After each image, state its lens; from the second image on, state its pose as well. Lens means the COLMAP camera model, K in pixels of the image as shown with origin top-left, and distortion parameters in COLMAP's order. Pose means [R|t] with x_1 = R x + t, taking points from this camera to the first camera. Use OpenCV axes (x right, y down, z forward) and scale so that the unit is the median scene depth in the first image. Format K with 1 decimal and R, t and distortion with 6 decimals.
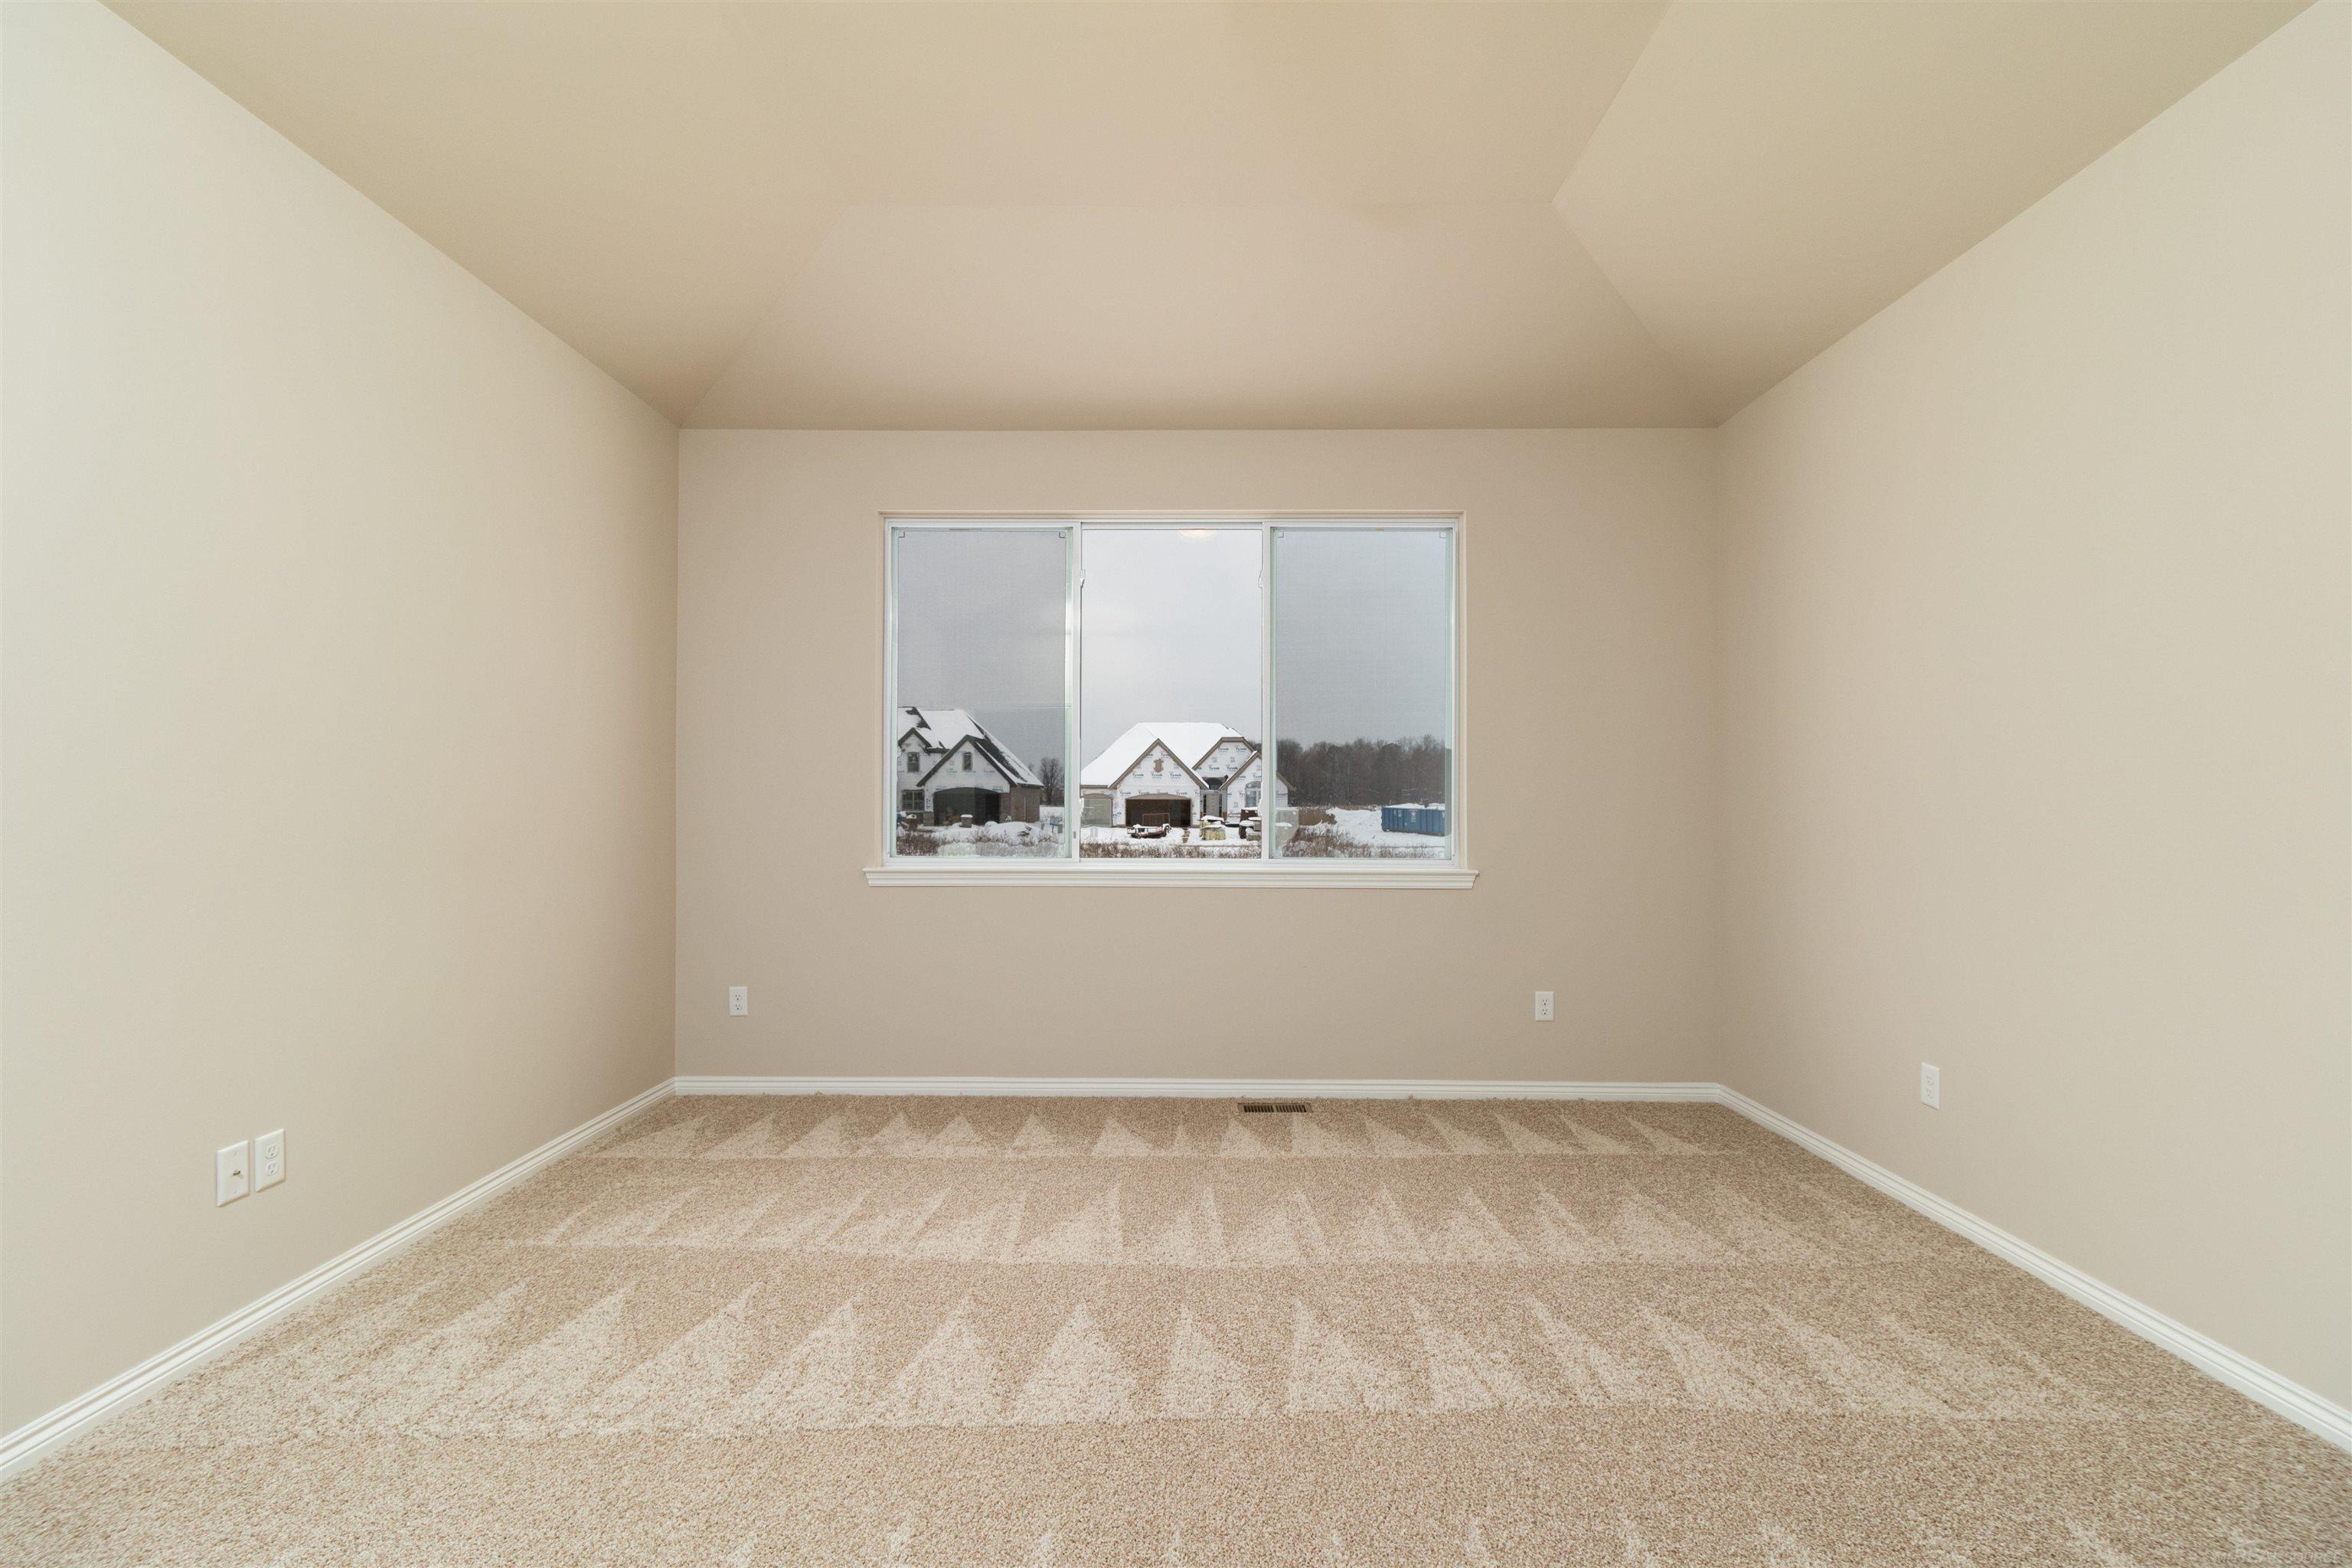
lens RADIAL K [[1084.3, 0, 1175.9], [0, 1084.3, 806.9], [0, 0, 1]] dist [0.003104, -0.000621]
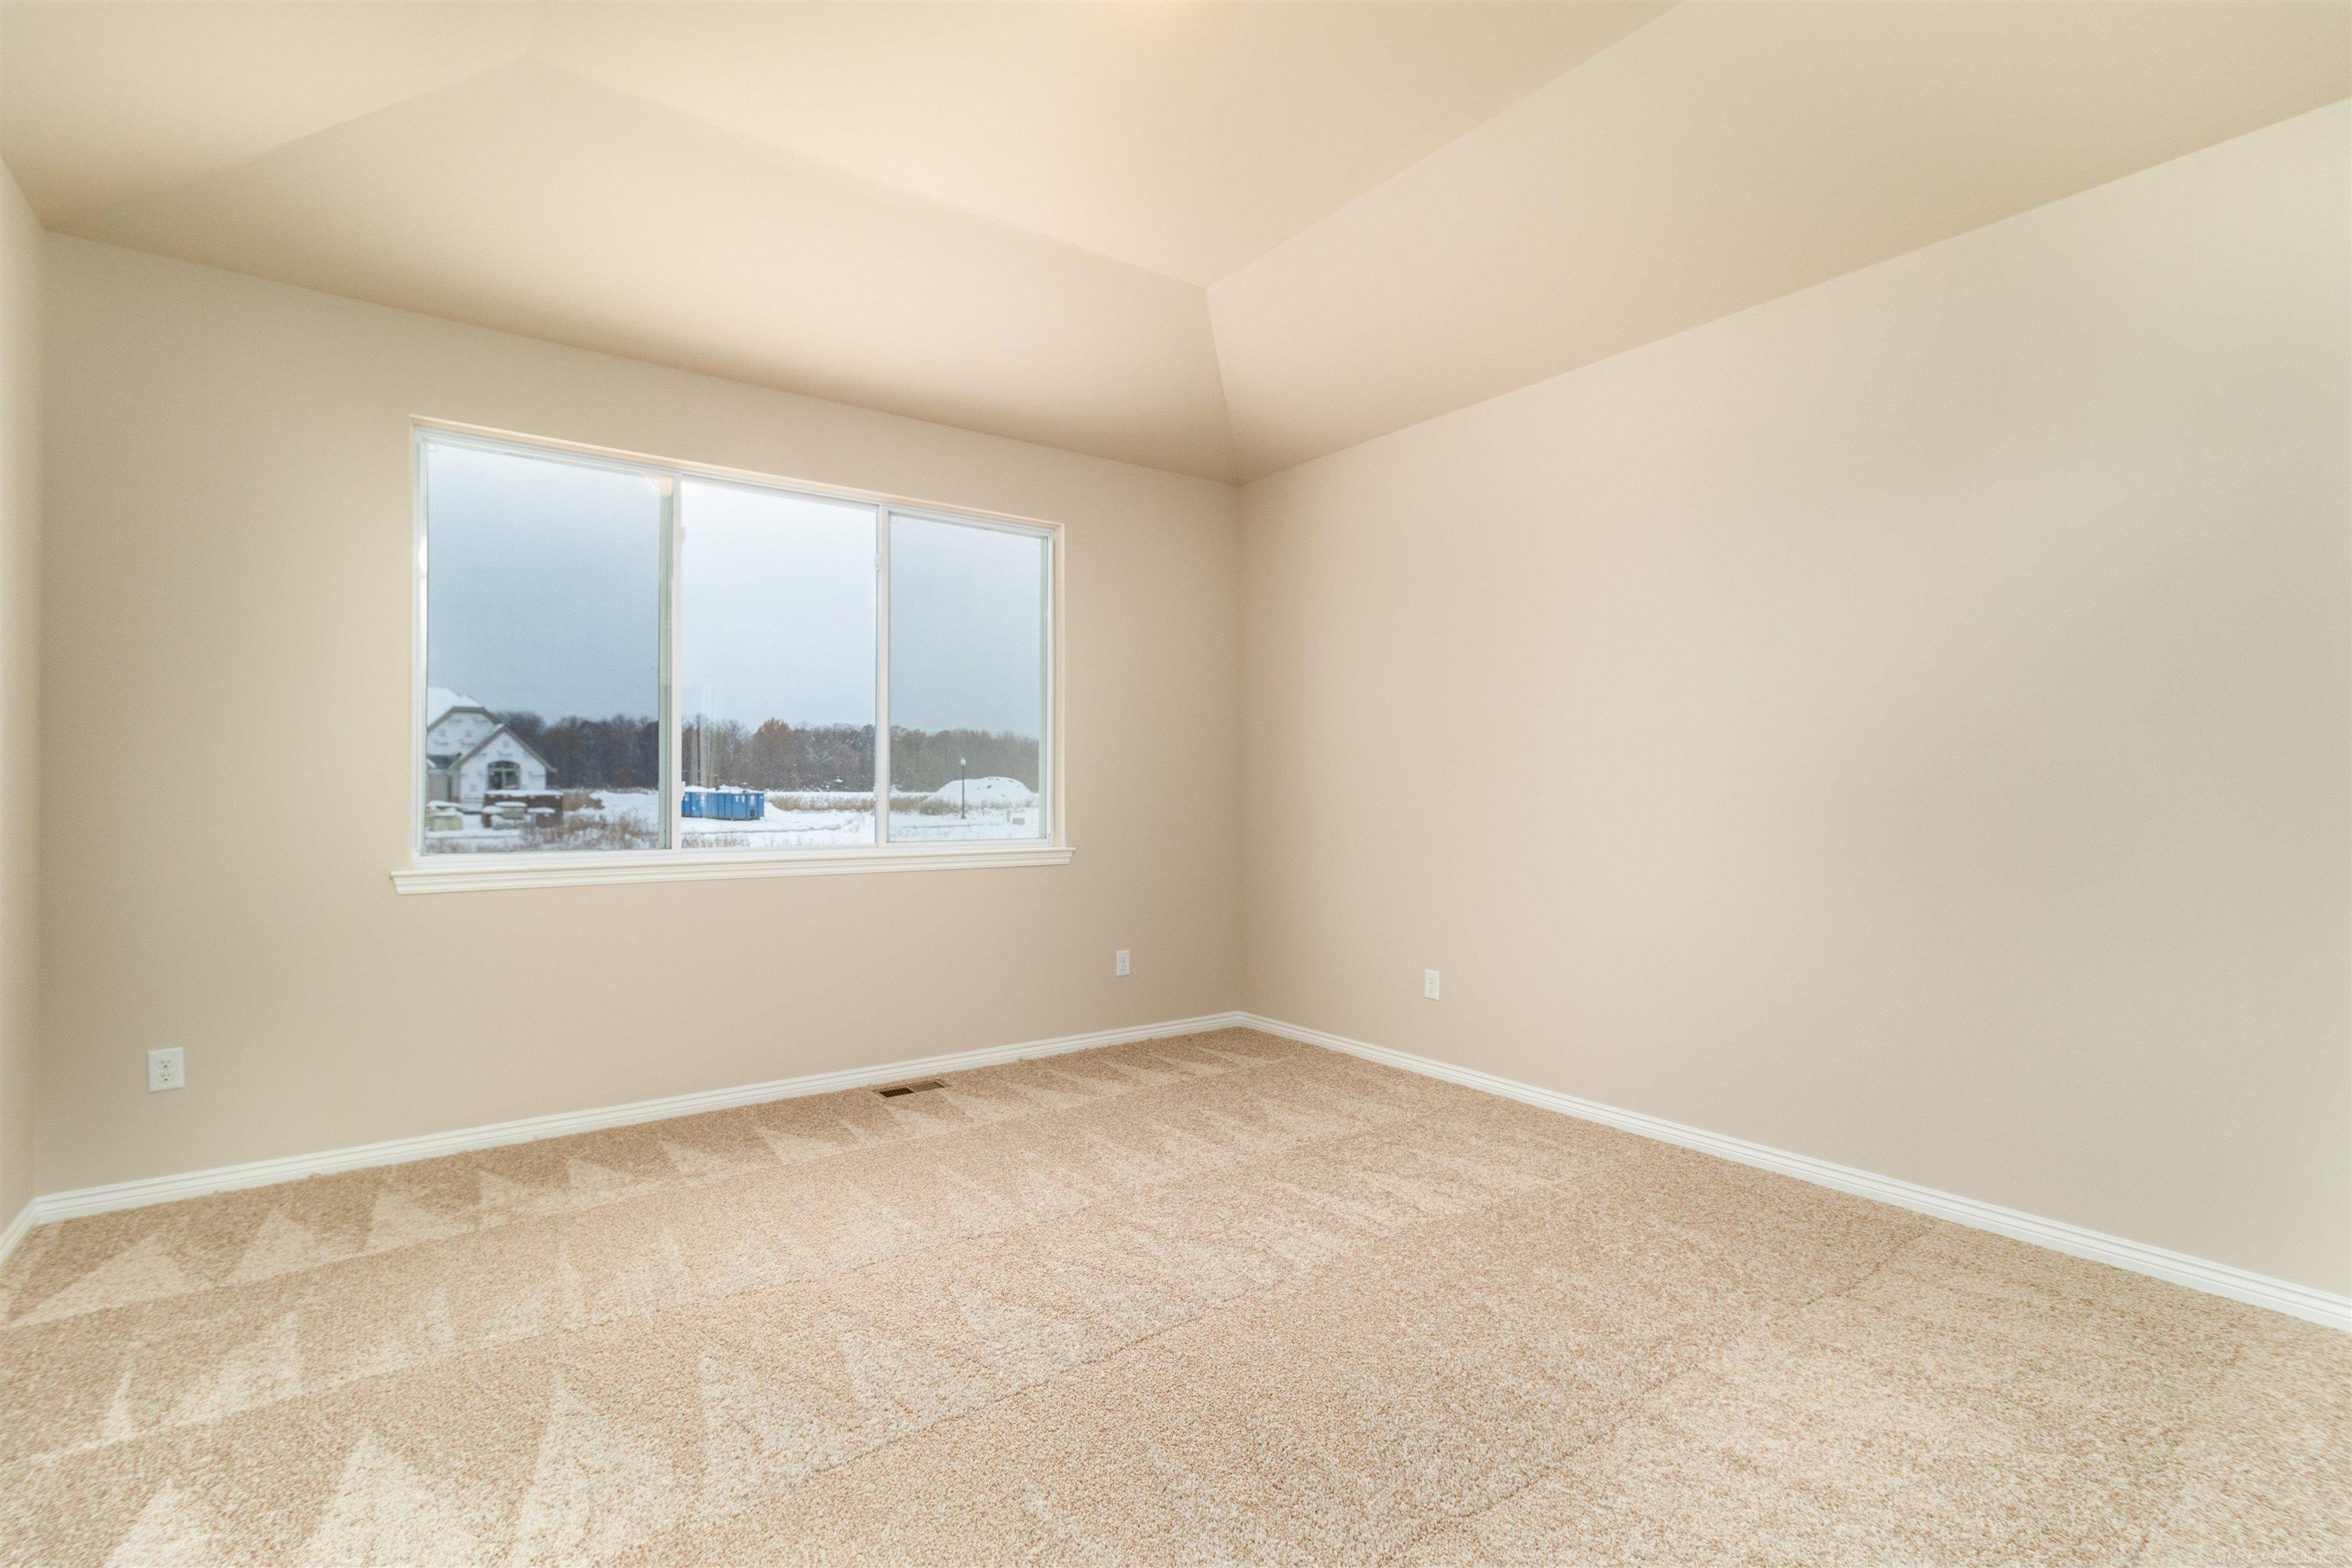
lens RADIAL K [[1084.3, 0, 1180.8], [0, 1084.3, 798.1], [0, 0, 1]] dist [0.003104, -0.000621]
pose [[0.799002, -0.006536, 0.601293, -0.343838], [0.001904, 0.999963, 0.008339, -0.002227], [-0.601326, -0.005518, 0.798985, 0.044618]]
